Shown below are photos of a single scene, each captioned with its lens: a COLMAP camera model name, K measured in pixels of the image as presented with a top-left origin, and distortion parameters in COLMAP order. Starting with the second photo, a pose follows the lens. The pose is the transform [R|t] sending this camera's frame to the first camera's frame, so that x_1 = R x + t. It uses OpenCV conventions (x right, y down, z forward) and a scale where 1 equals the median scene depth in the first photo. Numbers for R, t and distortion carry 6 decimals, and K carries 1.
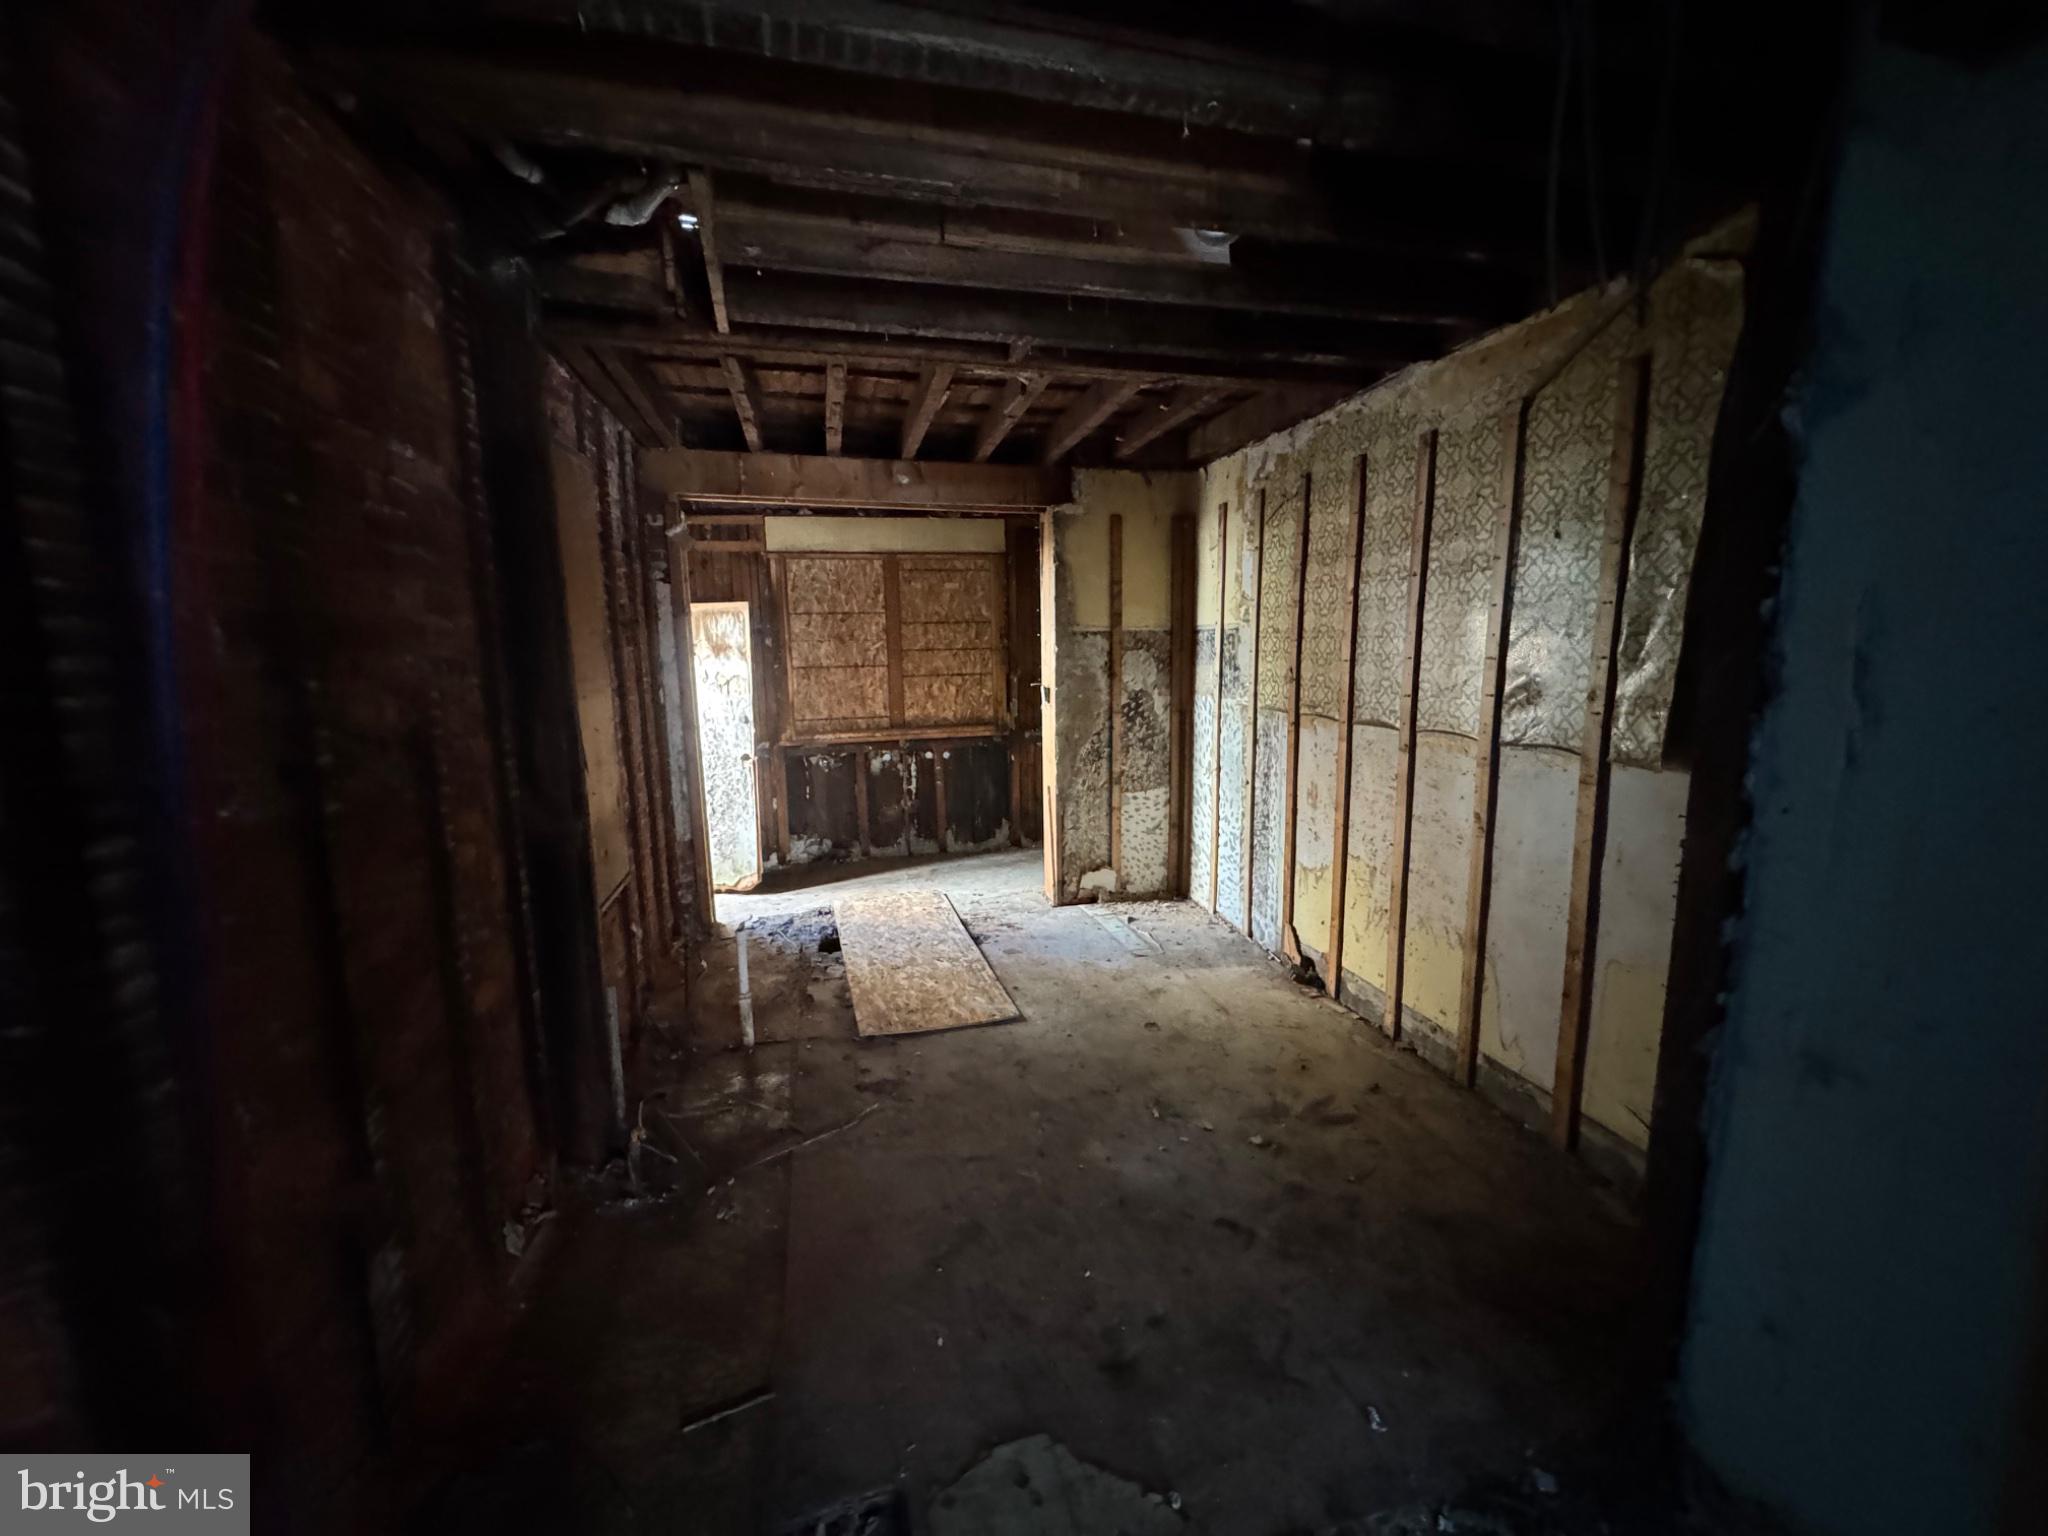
lens RADIAL K [[825.7, 0, 1026.5], [0, 825.7, 772.0], [0, 0, 1]] dist [-0.002216, -0.000086]
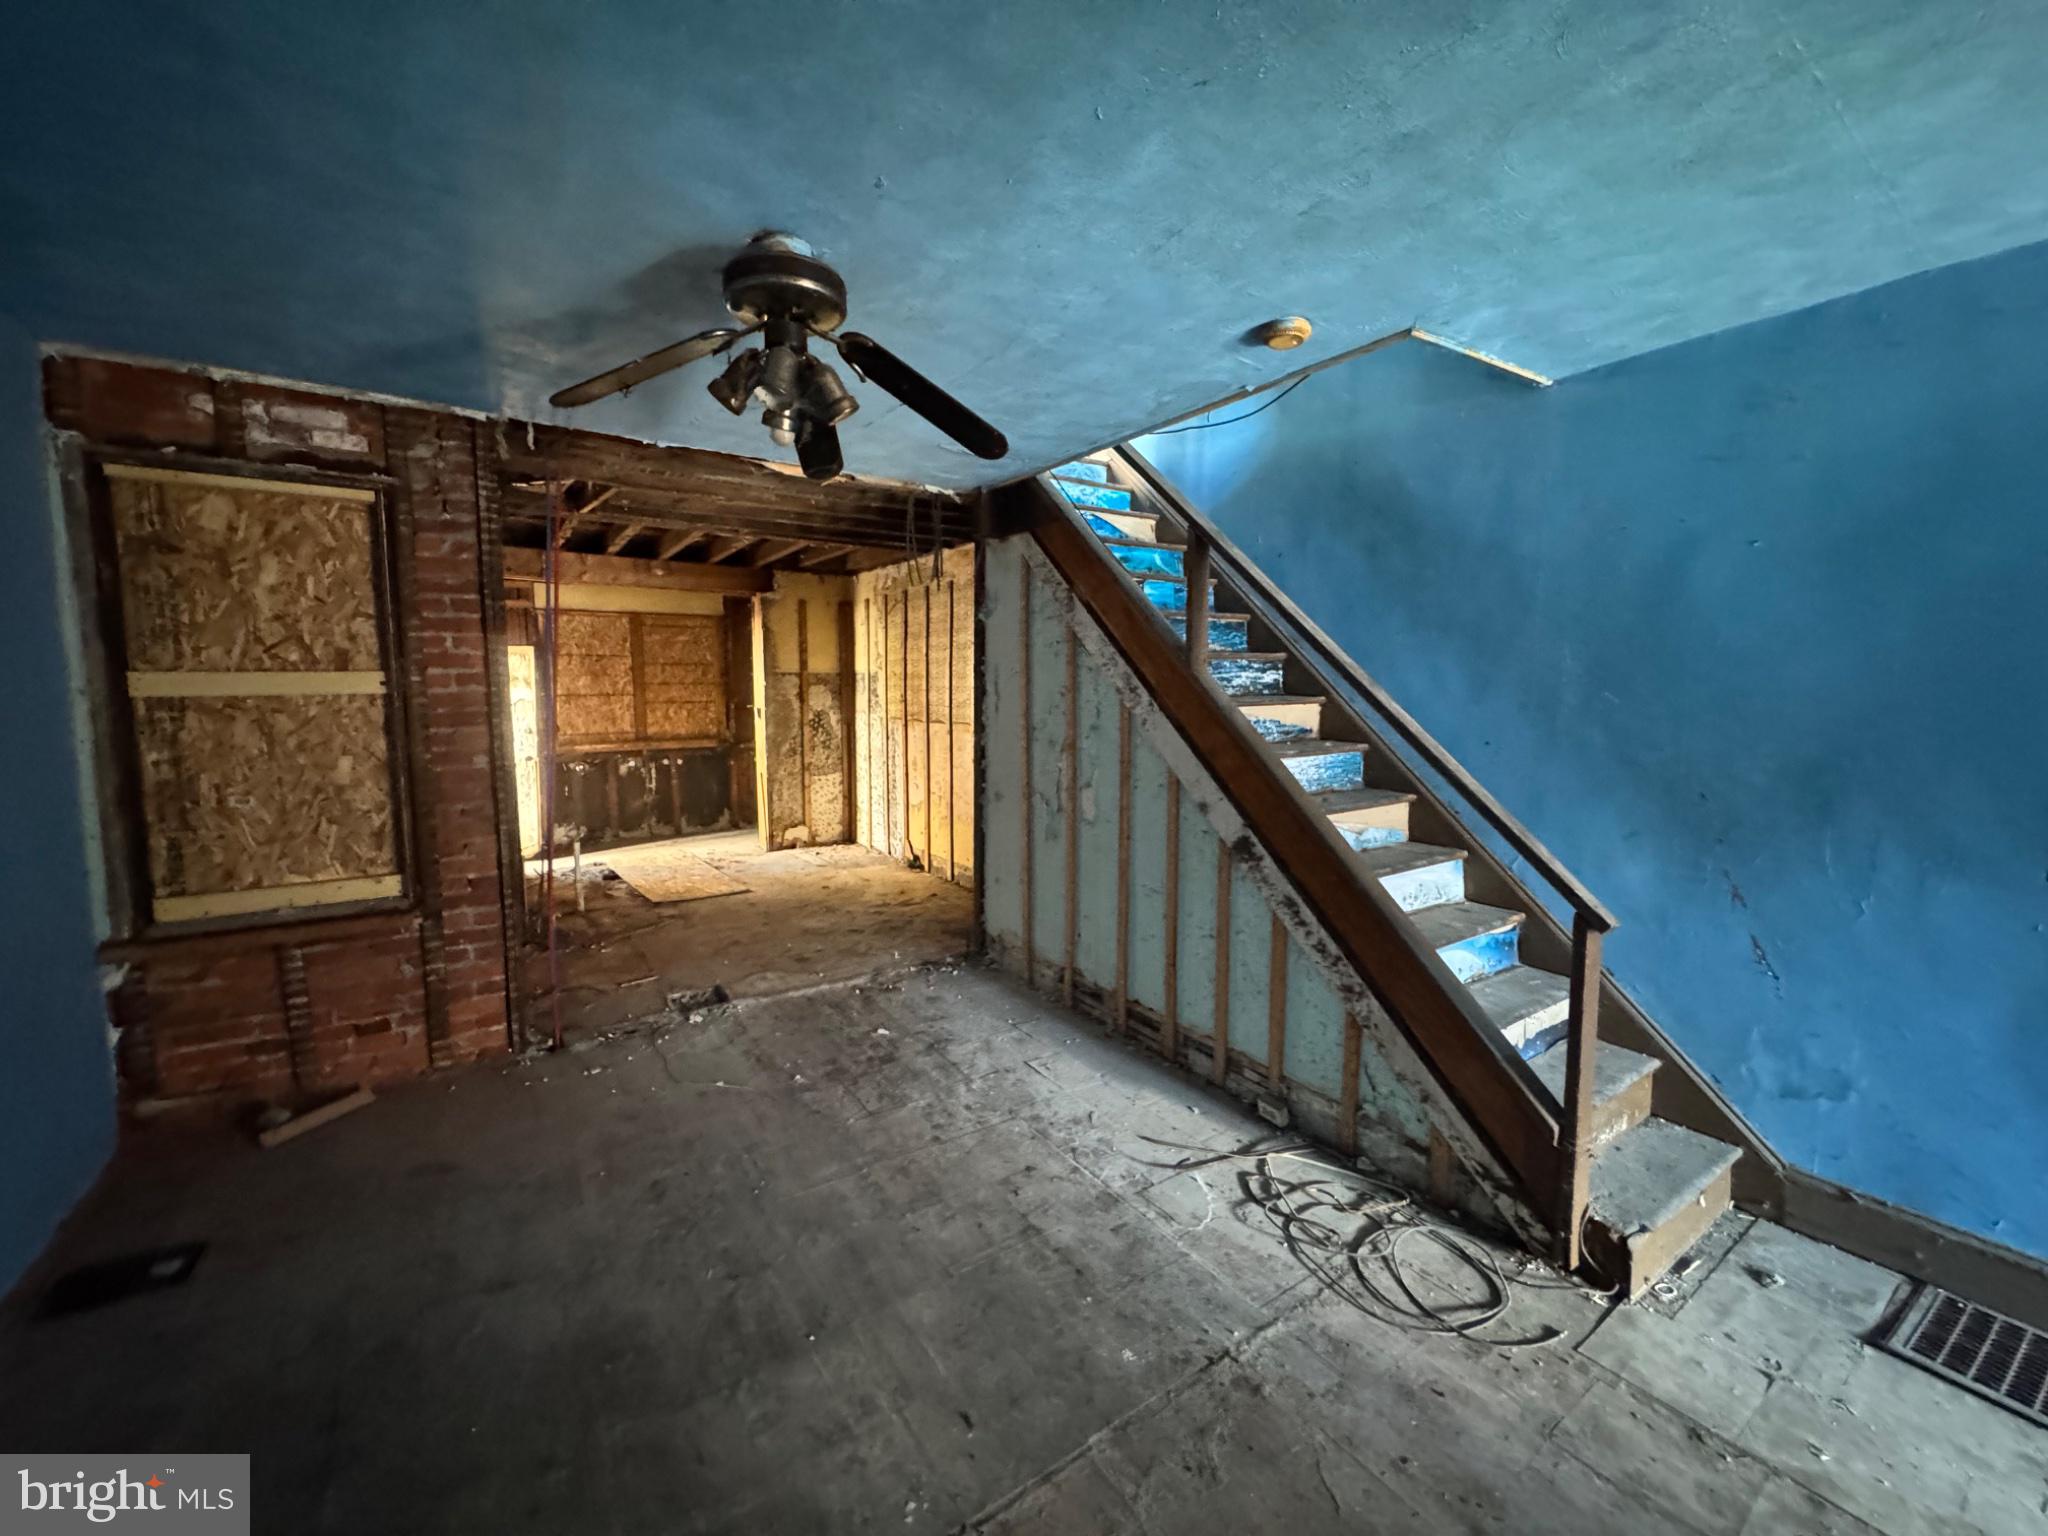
lens RADIAL K [[825.7, 0, 1022.6], [0, 825.7, 768.7], [0, 0, 1]] dist [-0.002216, -0.000086]
pose [[0.940530, -0.018255, 0.339219, -0.036153], [0.037577, 0.998018, -0.050481, 0.104904], [-0.337625, 0.060226, 0.939352, -0.595886]]
